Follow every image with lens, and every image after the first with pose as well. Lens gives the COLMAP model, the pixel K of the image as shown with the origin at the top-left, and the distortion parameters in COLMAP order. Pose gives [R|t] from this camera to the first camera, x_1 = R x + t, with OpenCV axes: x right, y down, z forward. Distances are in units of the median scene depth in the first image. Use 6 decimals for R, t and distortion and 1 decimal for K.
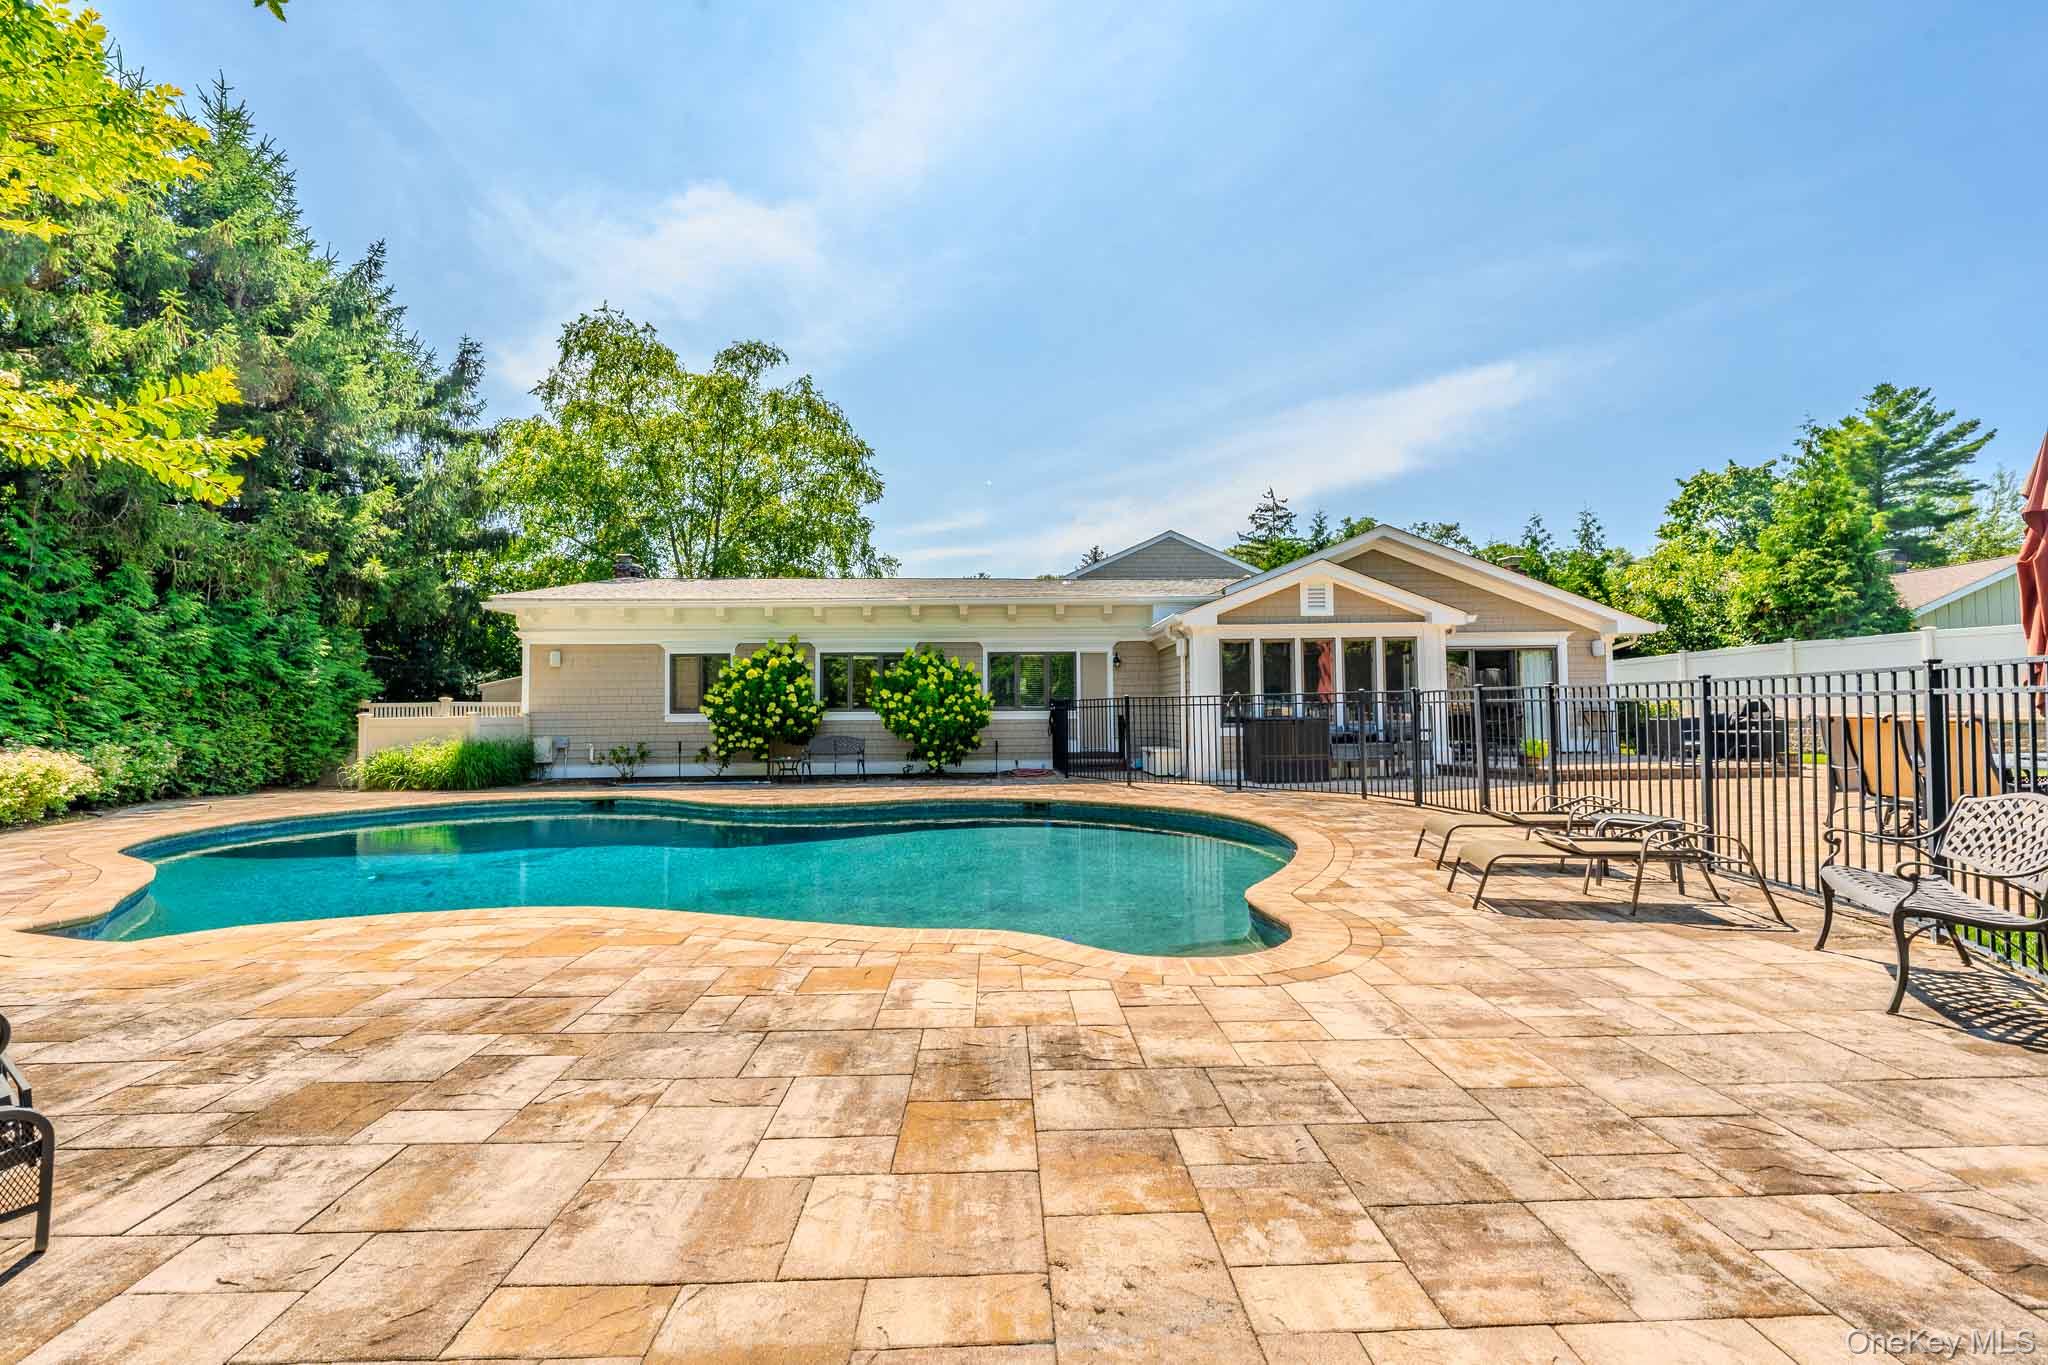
lens RADIAL K [[823.8, 0, 1017.6], [0, 823.8, 689.2], [0, 0, 1]] dist [-0.002930, -0.000133]
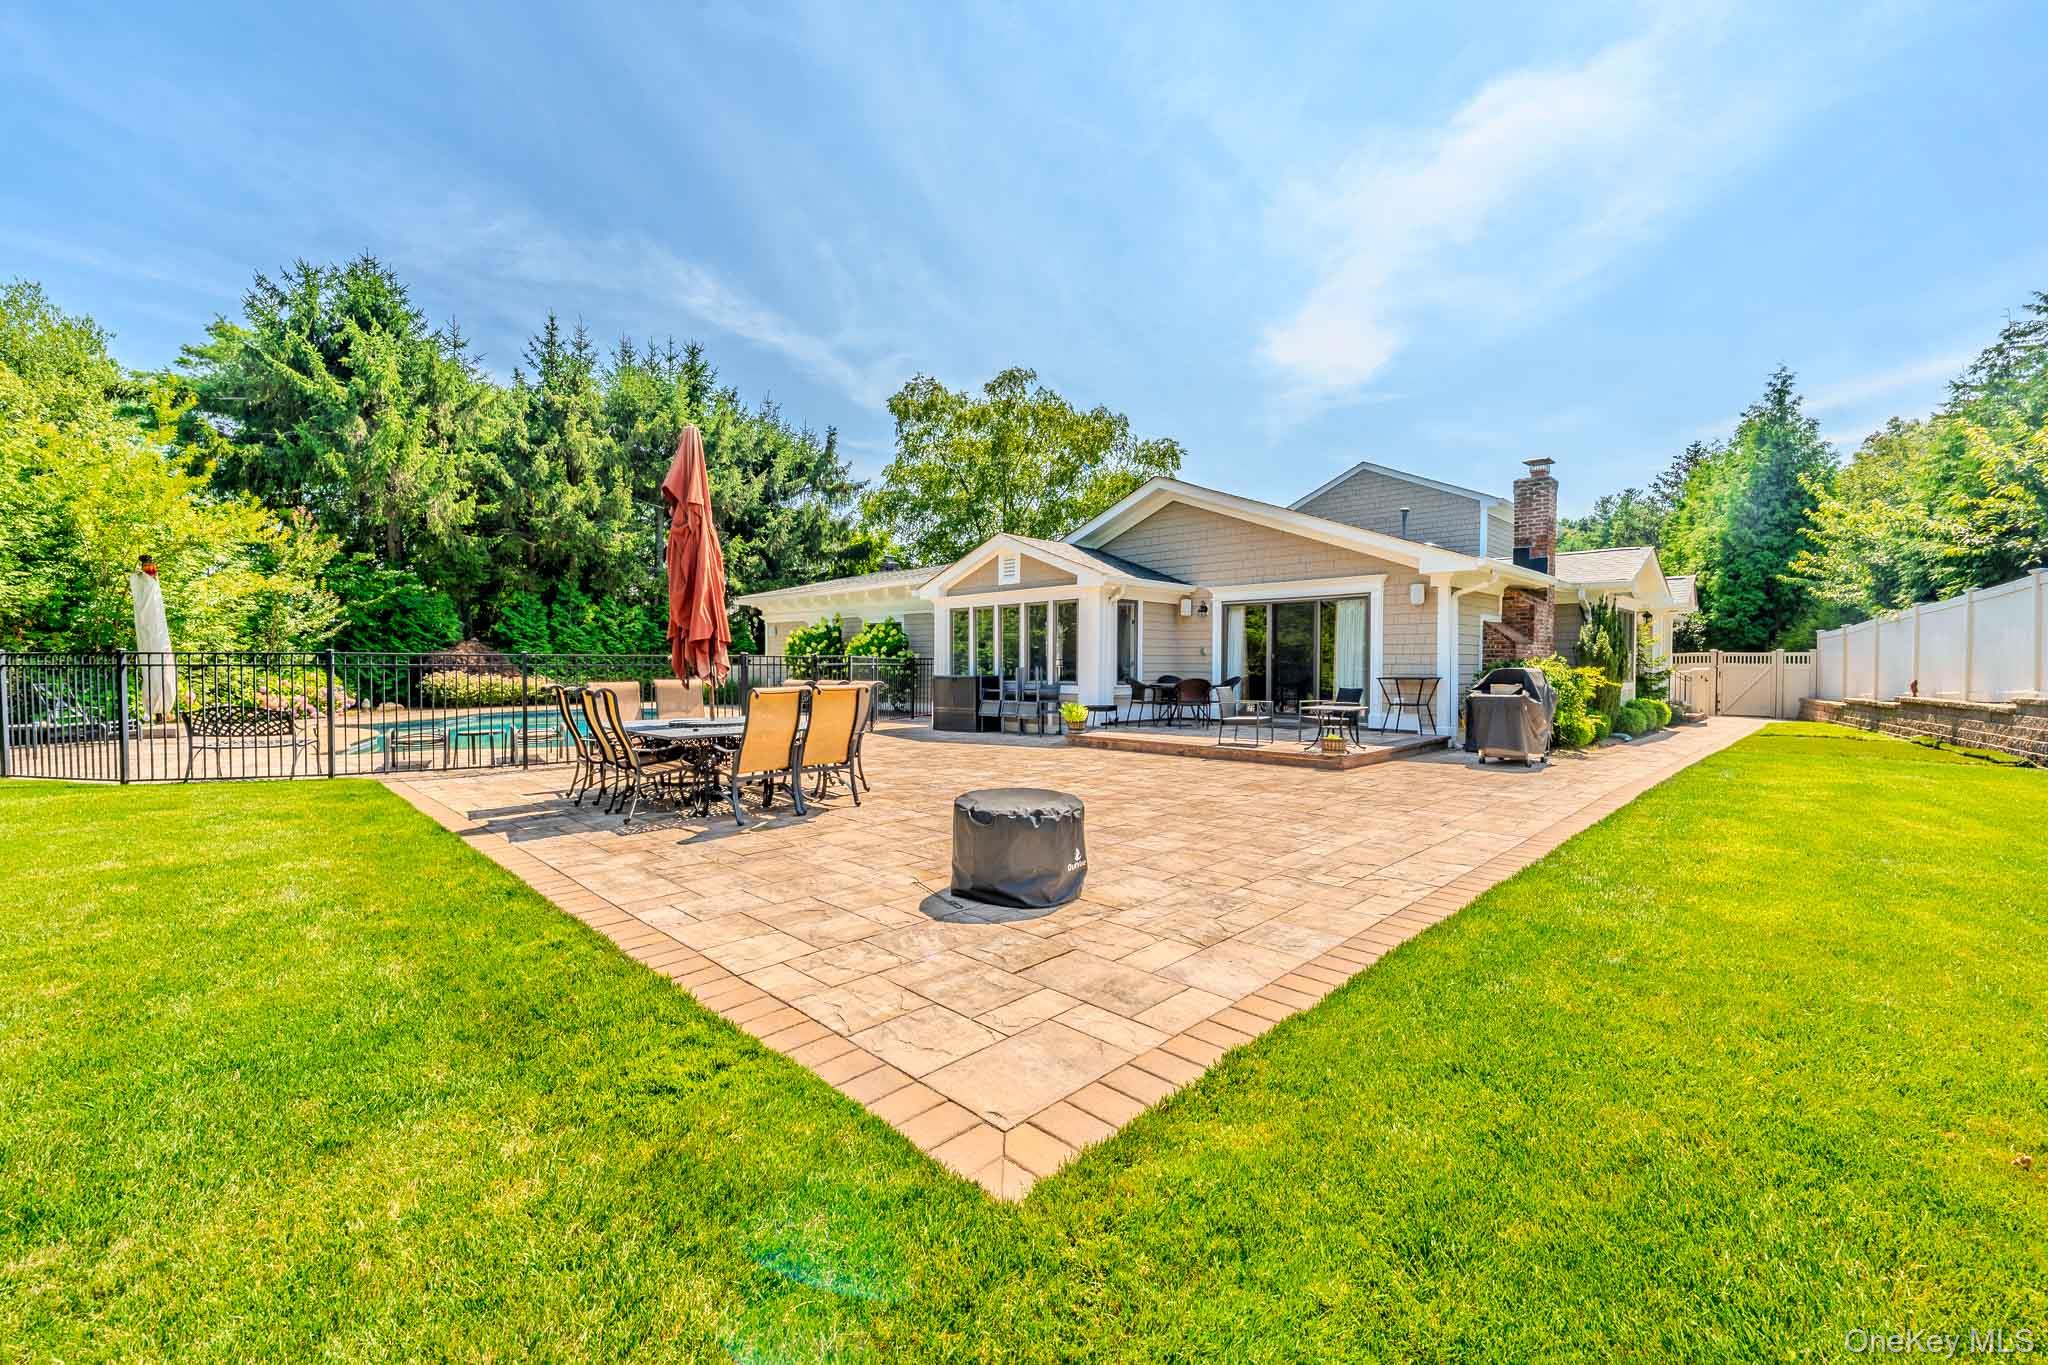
lens RADIAL K [[817.6, 0, 1024.0], [0, 817.6, 682.5], [0, 0, 1]] dist [0.000876, 0.000024]
pose [[0.696531, 0.026981, -0.717019, 1.139975], [0.011675, 0.998734, 0.048924, -0.009253], [0.717432, -0.042448, 0.695334, 0.226719]]
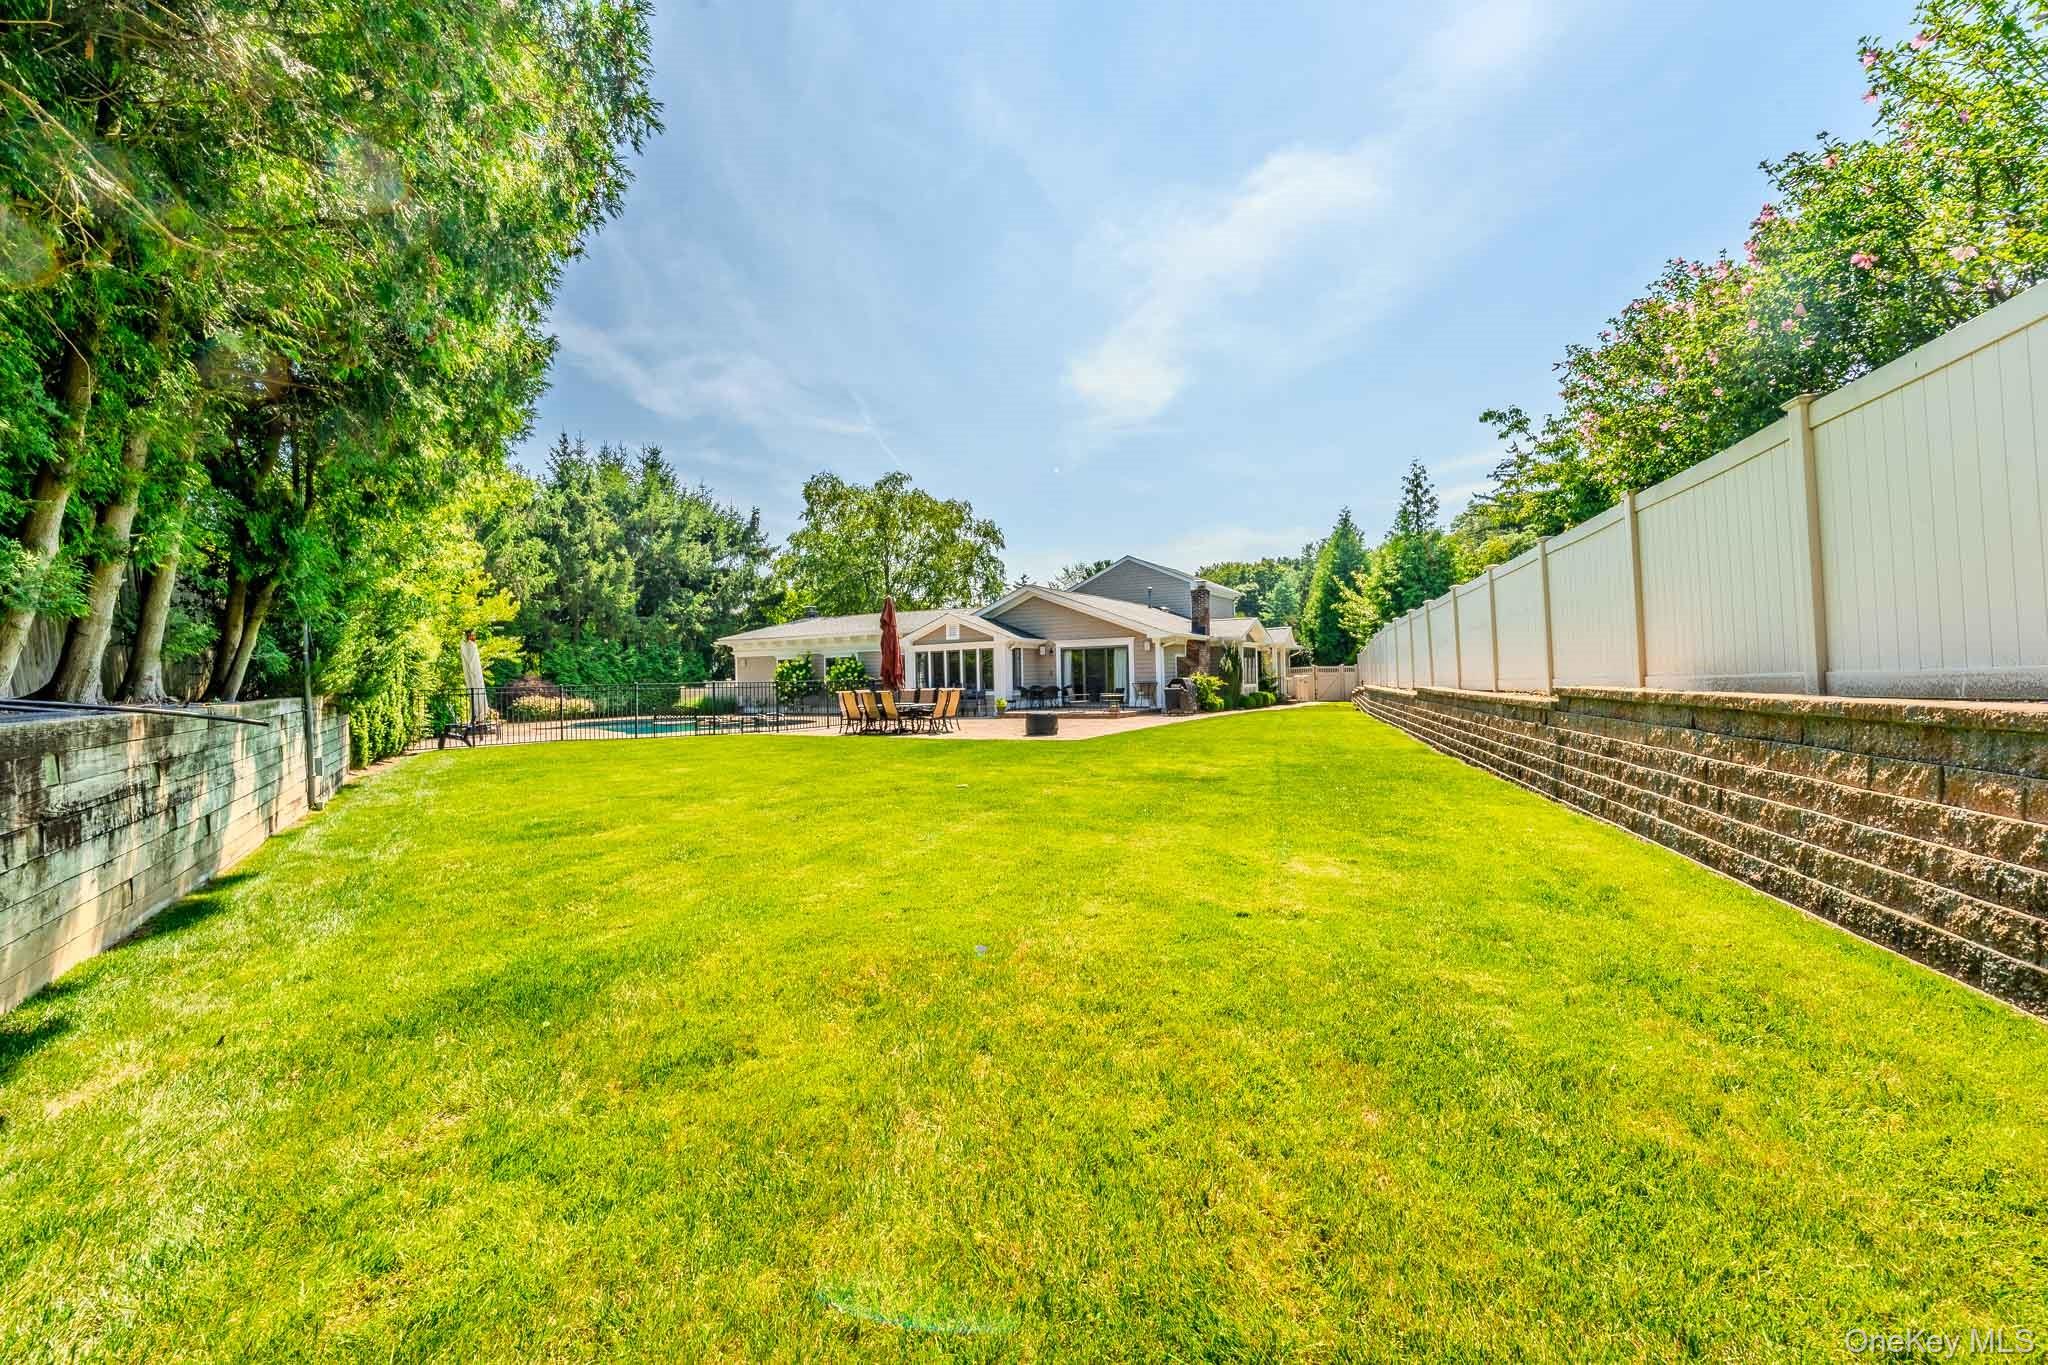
lens RADIAL K [[817.6, 0, 1024.0], [0, 817.6, 682.5], [0, 0, 1]] dist [0.000876, 0.000024]
pose [[0.851425, -0.005492, -0.524447, 1.582384], [0.027214, 0.999061, 0.033720, -0.042876], [0.523770, -0.042982, 0.850775, -0.695926]]
